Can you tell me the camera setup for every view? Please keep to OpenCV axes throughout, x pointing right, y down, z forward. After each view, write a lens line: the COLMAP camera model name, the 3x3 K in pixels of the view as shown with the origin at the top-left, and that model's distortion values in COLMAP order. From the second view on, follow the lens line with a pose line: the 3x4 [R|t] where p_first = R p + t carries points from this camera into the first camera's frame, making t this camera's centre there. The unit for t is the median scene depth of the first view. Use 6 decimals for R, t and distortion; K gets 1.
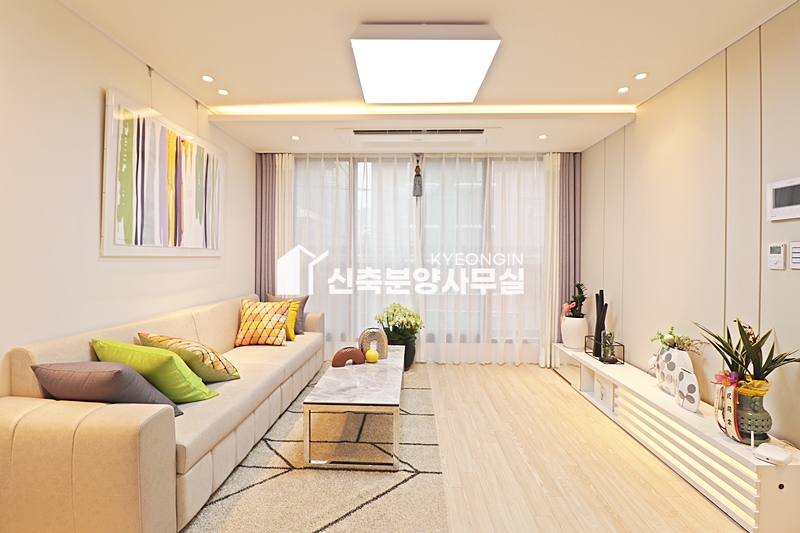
lens RADIAL K [[367.6, 0, 393.8], [0, 367.6, 261.1], [0, 0, 1]] dist [0.001042, -0.016639]
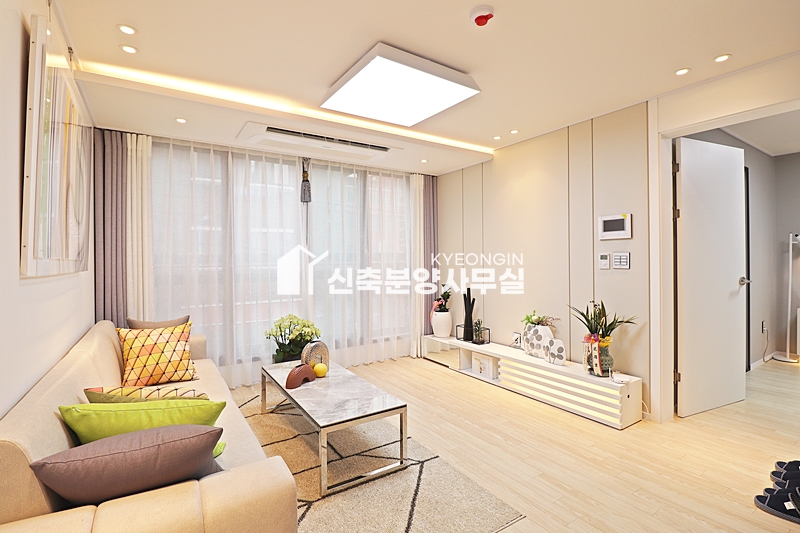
lens RADIAL K [[378.1, 0, 391.9], [0, 378.1, 261.2], [0, 0, 1]] dist [-0.002257, -0.014915]
pose [[0.821620, -0.016033, 0.569810, -0.467375], [0.022010, 0.999751, -0.003607, -0.018182], [-0.569611, 0.015505, 0.821768, 0.082043]]
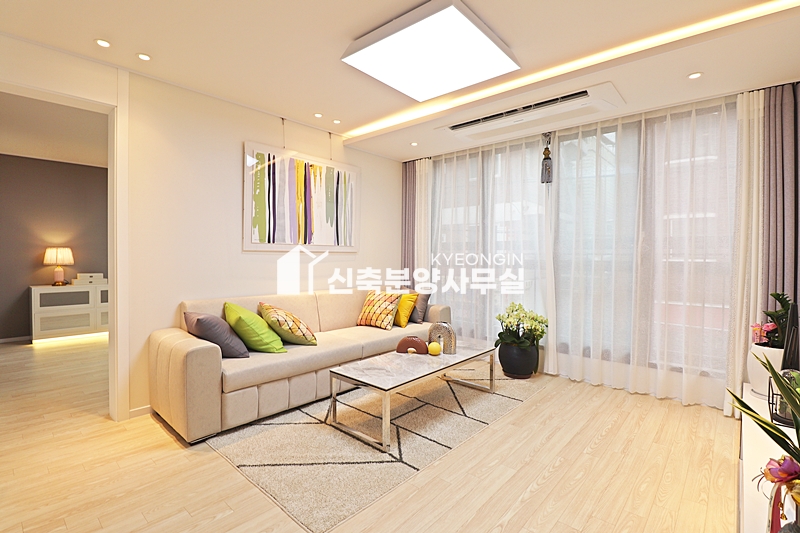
lens RADIAL K [[369.7, 0, 398.0], [0, 369.7, 260.8], [0, 0, 1]] dist [-0.002265, -0.011901]
pose [[0.772944, 0.009113, -0.634409, 0.512184], [-0.009626, 0.999950, 0.002636, 0.014323], [0.634402, 0.004069, 0.772993, 0.148882]]
